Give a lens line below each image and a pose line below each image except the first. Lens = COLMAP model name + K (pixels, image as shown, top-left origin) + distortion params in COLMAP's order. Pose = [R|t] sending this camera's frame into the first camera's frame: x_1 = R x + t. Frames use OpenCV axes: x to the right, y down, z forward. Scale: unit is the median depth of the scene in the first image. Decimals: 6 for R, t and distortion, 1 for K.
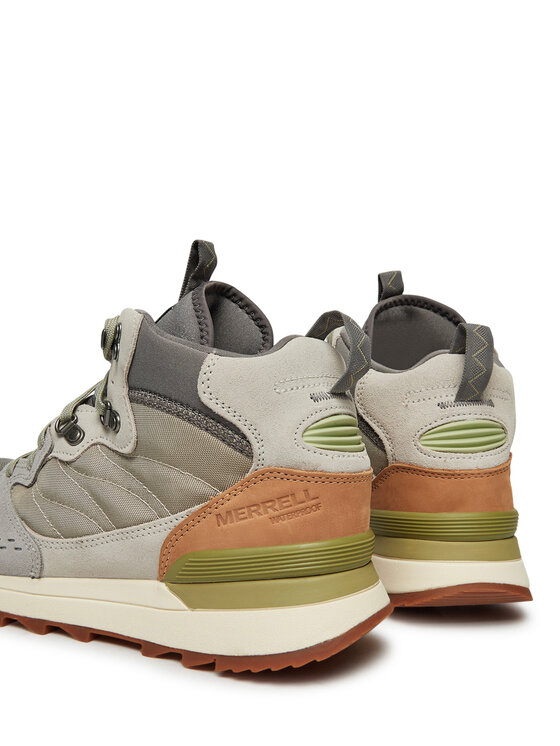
lens RADIAL K [[876.2, 0, 283.8], [0, 876.2, 371.4], [0, 0, 1]] dist [-0.066600, 0.000000]
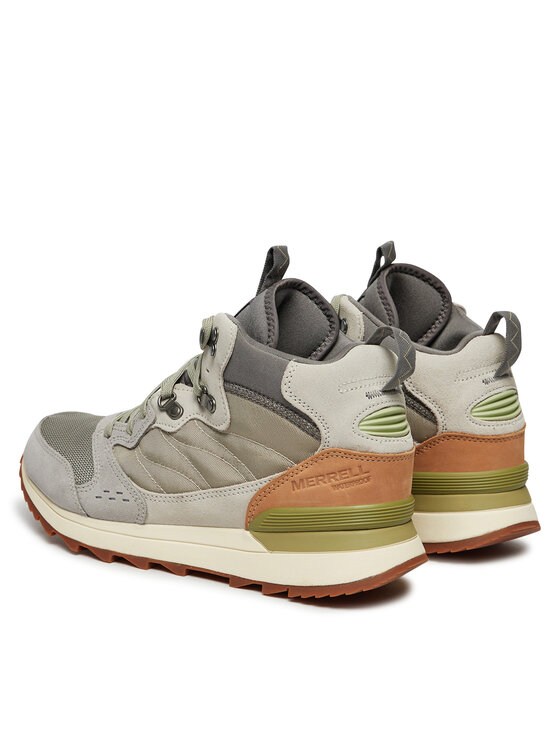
lens RADIAL K [[1599.4, 0, 279.1], [0, 1599.4, 372.6], [0, 0, 1]] dist [0.113958, 0.000000]
pose [[0.998635, 0.031235, -0.041872, -0.000254], [-0.025244, 0.990294, 0.136677, -0.312542], [0.045735, -0.135433, 0.989730, -1.303431]]
